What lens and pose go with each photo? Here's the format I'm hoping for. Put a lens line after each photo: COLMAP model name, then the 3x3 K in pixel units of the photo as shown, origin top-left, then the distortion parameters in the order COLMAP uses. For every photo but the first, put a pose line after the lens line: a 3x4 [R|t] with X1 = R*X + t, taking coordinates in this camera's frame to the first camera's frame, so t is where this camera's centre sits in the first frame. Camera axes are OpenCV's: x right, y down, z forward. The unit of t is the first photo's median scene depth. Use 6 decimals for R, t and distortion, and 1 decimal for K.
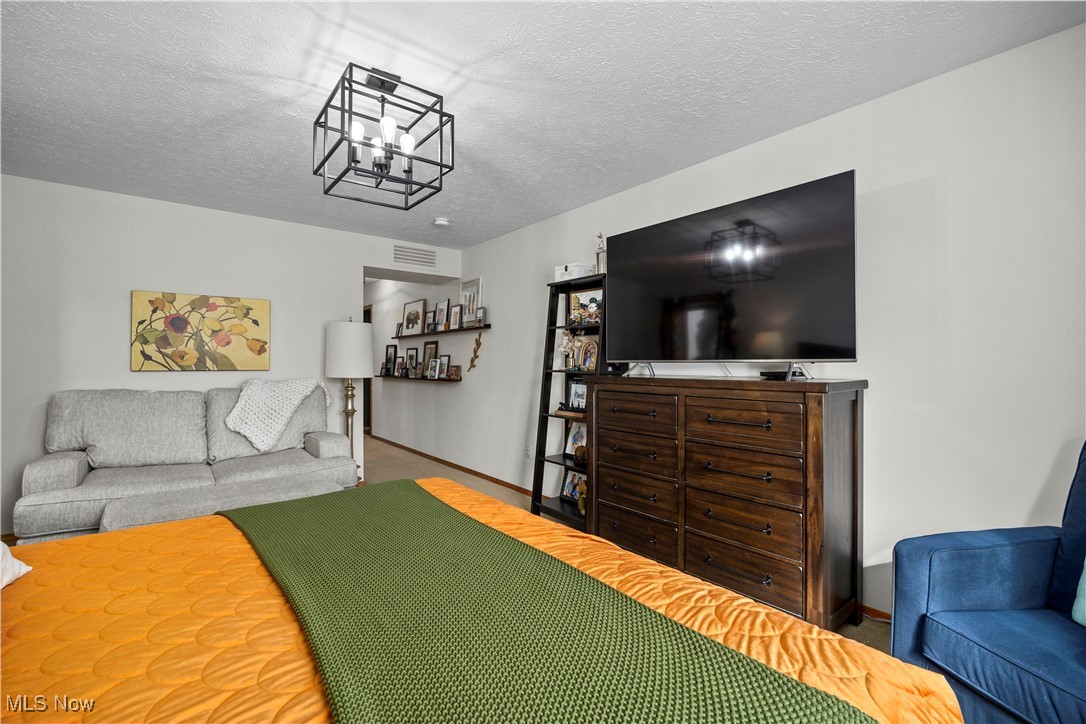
lens RADIAL K [[485.7, 0, 547.2], [0, 485.7, 367.6], [0, 0, 1]] dist [-0.011992, -0.000306]
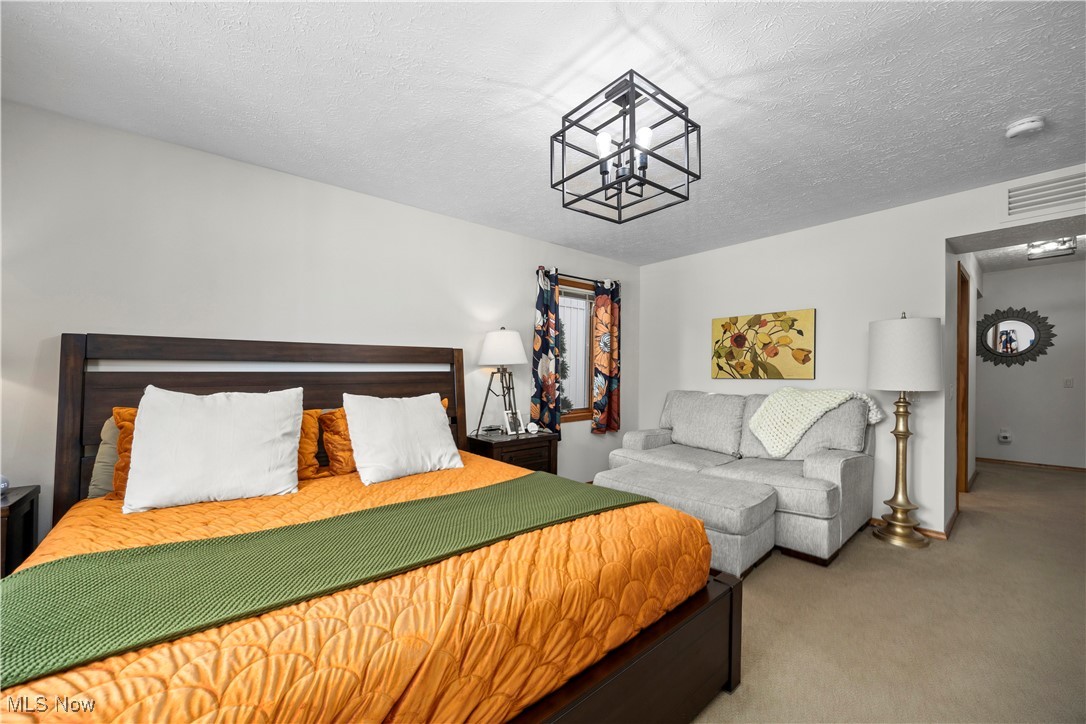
lens RADIAL K [[424.1, 0, 544.4], [0, 424.1, 358.0], [0, 0, 1]] dist [-0.001486, -0.000257]
pose [[-0.004482, -0.036735, -0.999315, 0.323646], [-0.005571, 0.999310, -0.036709, -0.003212], [0.999974, 0.005403, -0.004683, 0.496221]]
